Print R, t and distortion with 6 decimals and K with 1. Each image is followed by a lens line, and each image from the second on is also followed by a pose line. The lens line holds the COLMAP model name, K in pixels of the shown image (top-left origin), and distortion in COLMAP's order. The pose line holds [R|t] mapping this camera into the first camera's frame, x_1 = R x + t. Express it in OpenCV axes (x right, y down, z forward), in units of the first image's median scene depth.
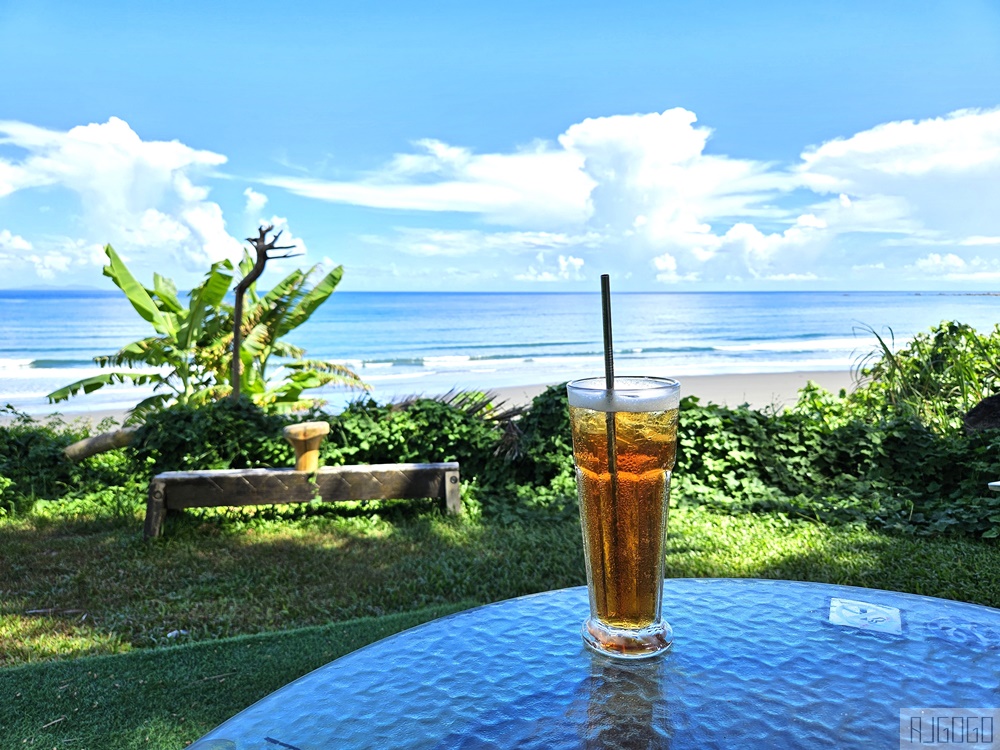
lens RADIAL K [[693.2, 0, 503.1], [0, 693.2, 358.1], [0, 0, 1]] dist [0.011727, 0.001209]
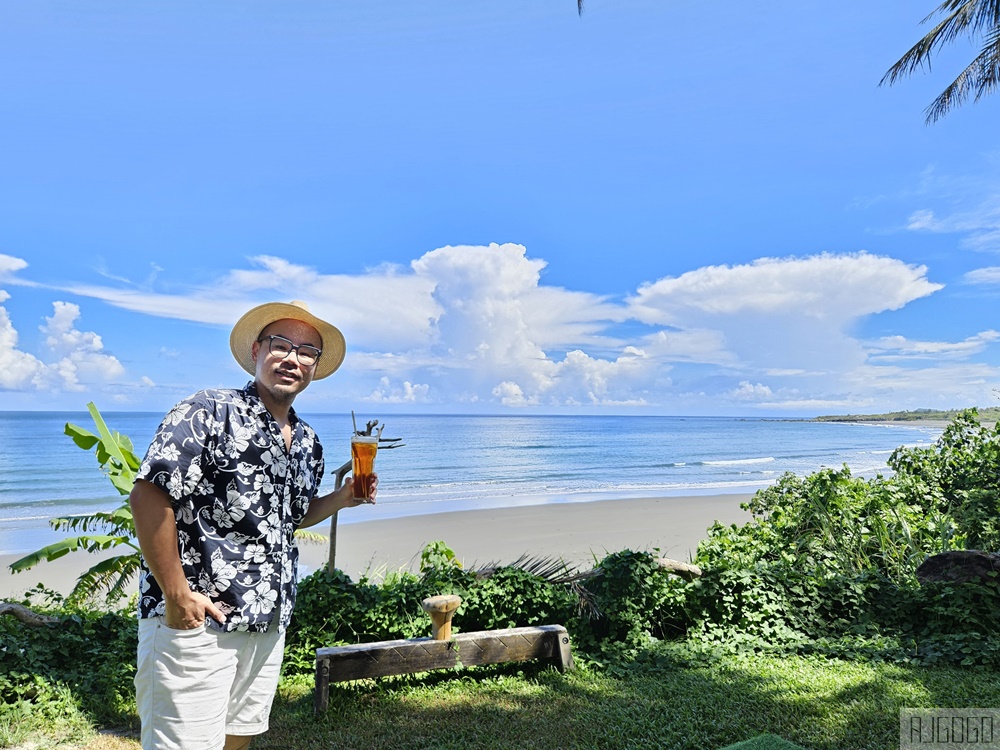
lens RADIAL K [[722.7, 0, 500.0], [0, 722.7, 375.0], [0, 0, 1]] dist [0.024817, -0.003552]
pose [[0.975308, 0.022637, 0.219687, -0.409985], [0.010097, 0.989122, -0.146748, -0.084923], [-0.220619, 0.145343, 0.964470, -0.227450]]
